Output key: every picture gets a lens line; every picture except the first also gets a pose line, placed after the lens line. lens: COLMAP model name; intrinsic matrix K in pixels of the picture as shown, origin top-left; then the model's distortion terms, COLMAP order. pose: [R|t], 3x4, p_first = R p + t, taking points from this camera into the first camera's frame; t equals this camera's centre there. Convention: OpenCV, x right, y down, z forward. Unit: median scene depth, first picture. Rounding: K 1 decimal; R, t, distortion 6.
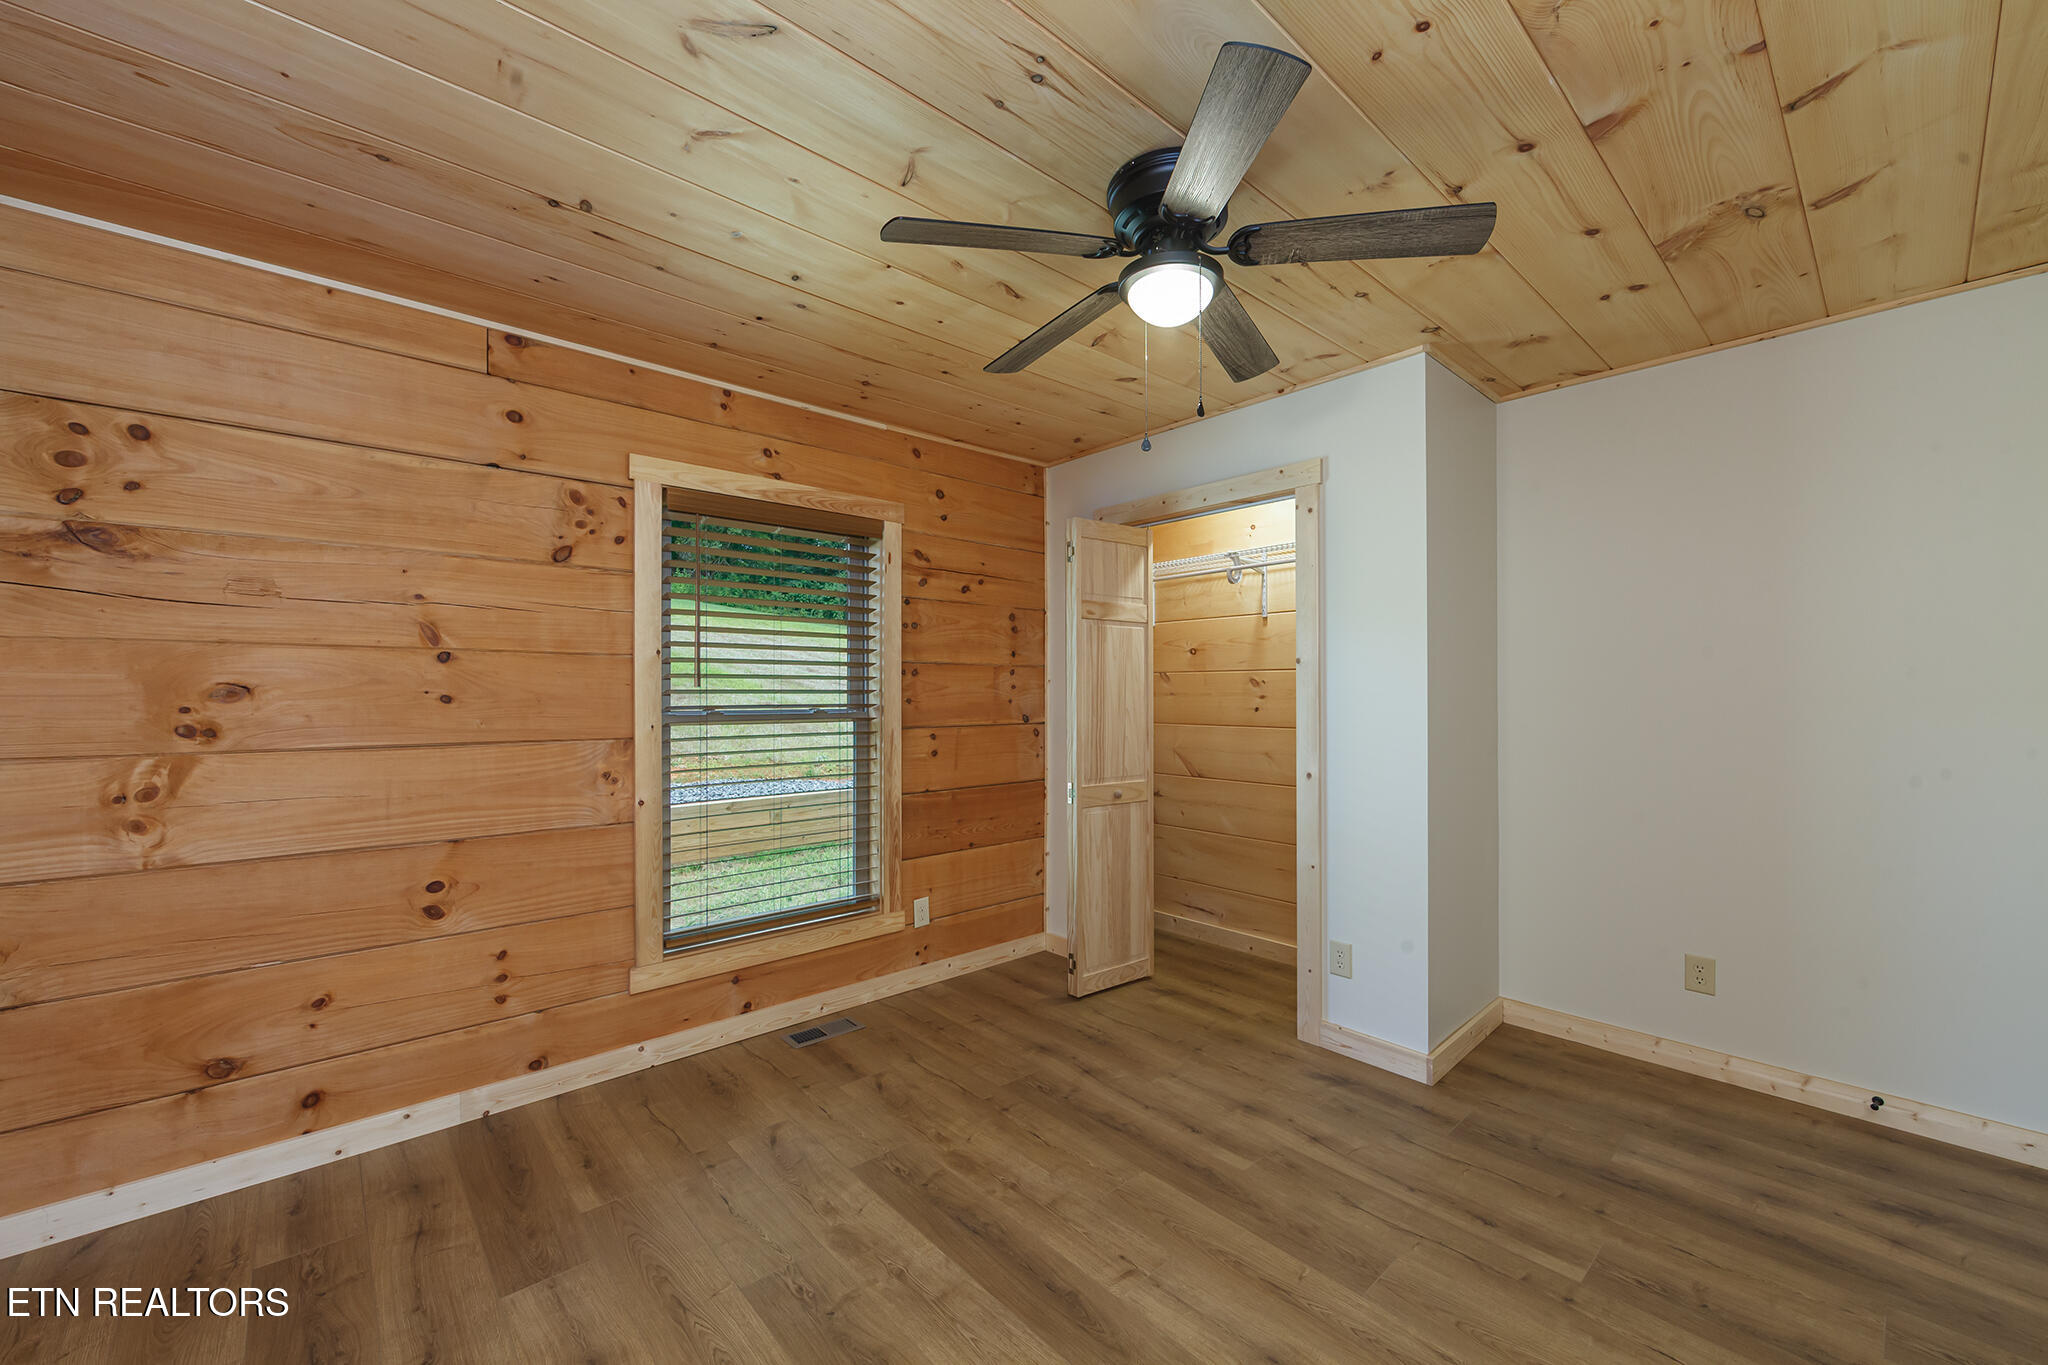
lens RADIAL K [[787.4, 0, 1055.5], [0, 787.4, 689.6], [0, 0, 1]] dist [-0.002848, -0.000317]
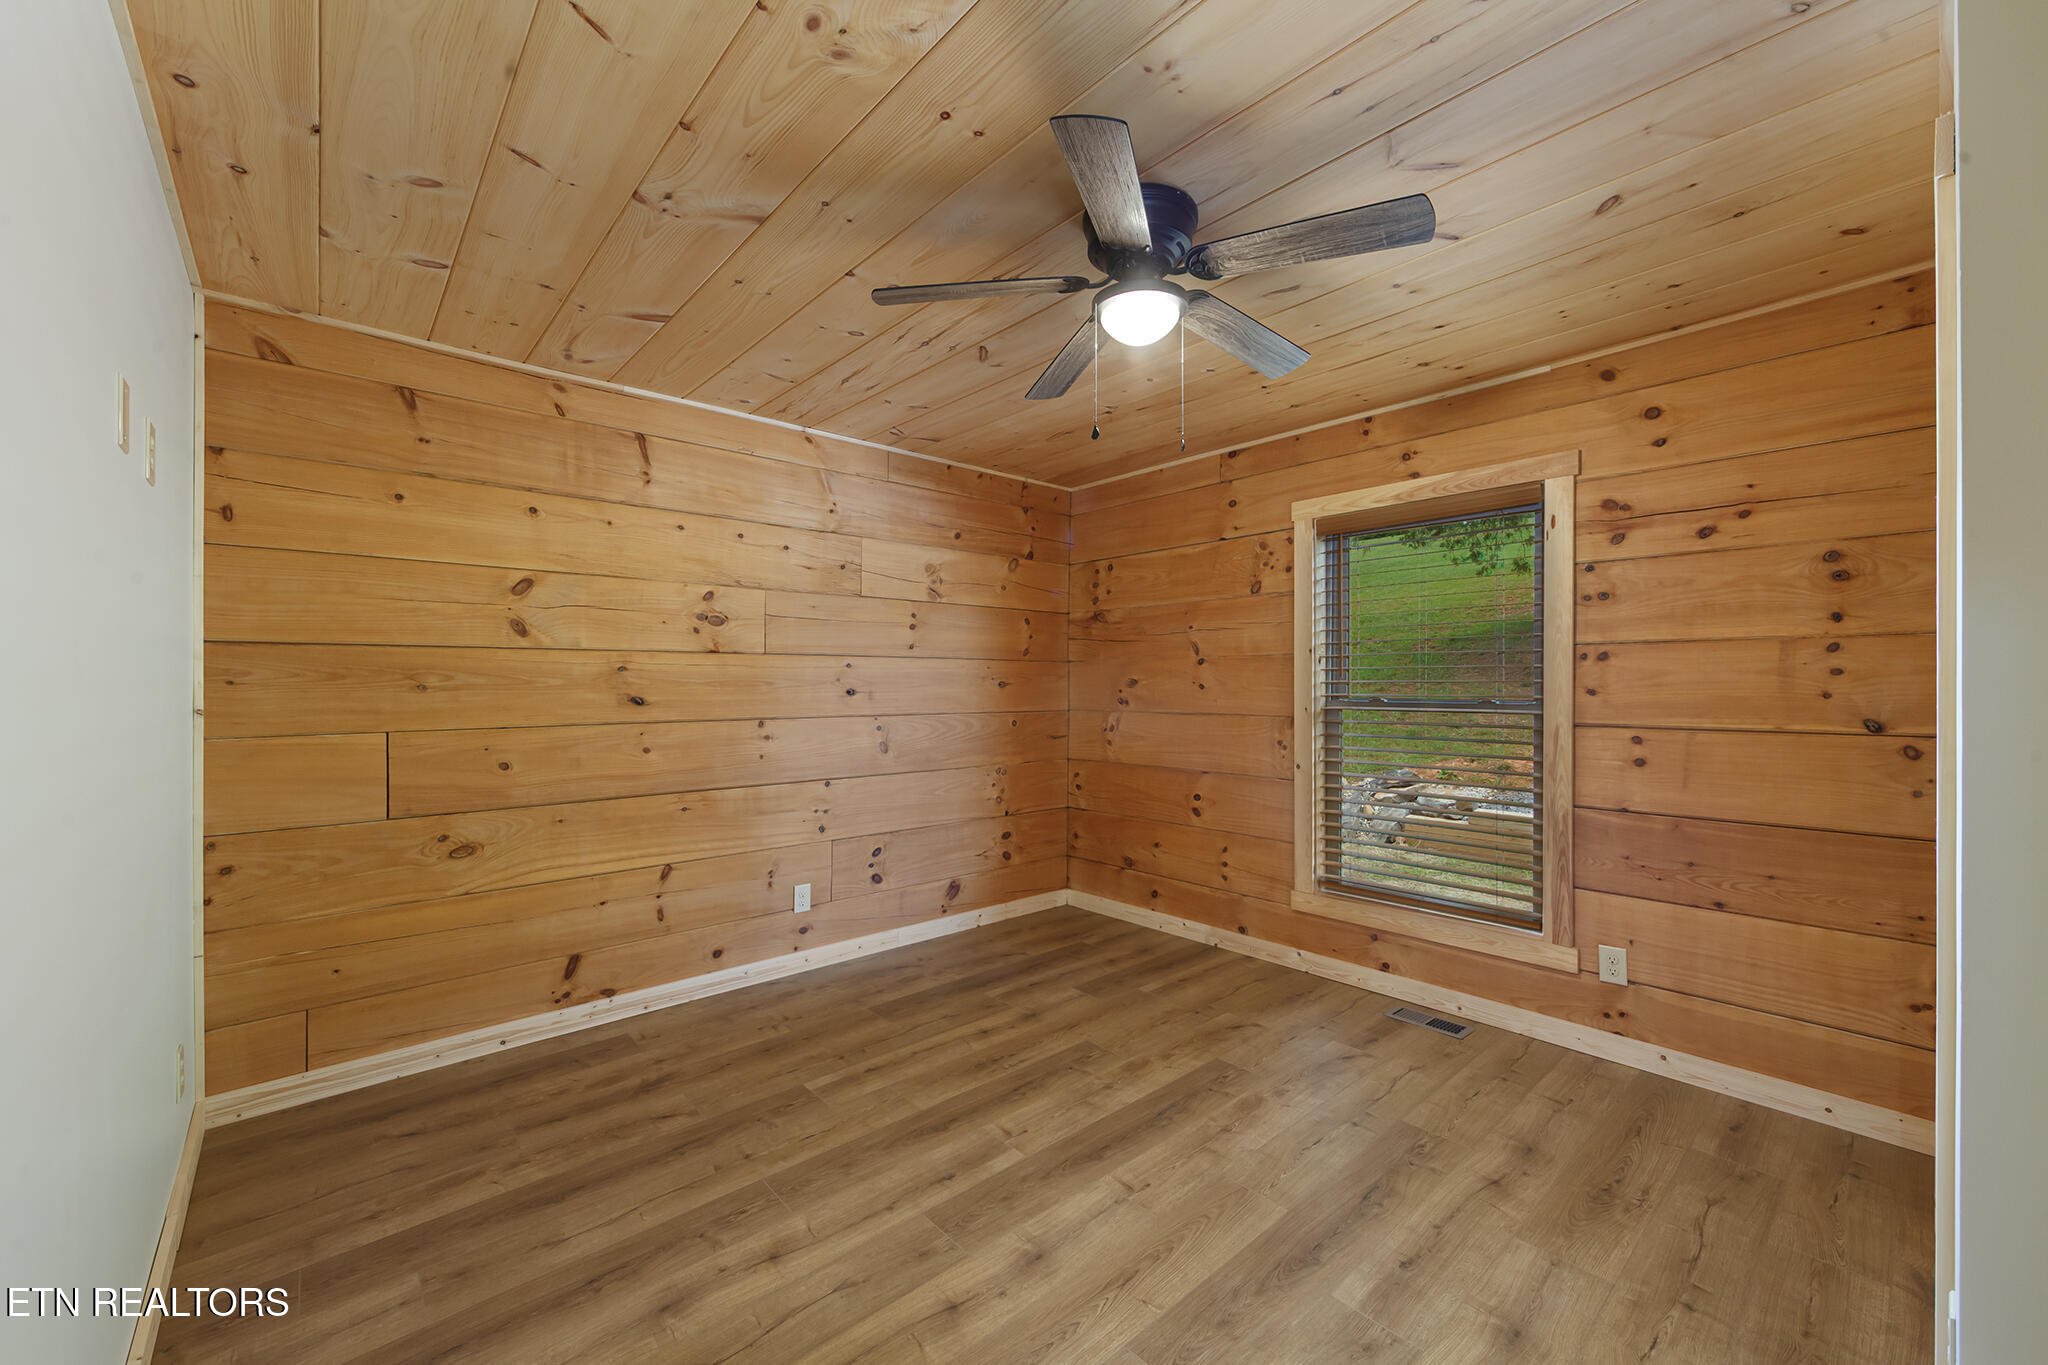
lens RADIAL K [[793.5, 0, 1002.0], [0, 793.5, 673.5], [0, 0, 1]] dist [-0.002291, 0.000026]
pose [[-0.026289, -0.009203, -0.999612, 0.799436], [0.009485, 0.999910, -0.009455, -0.003511], [0.999609, -0.009730, -0.026200, 0.534747]]
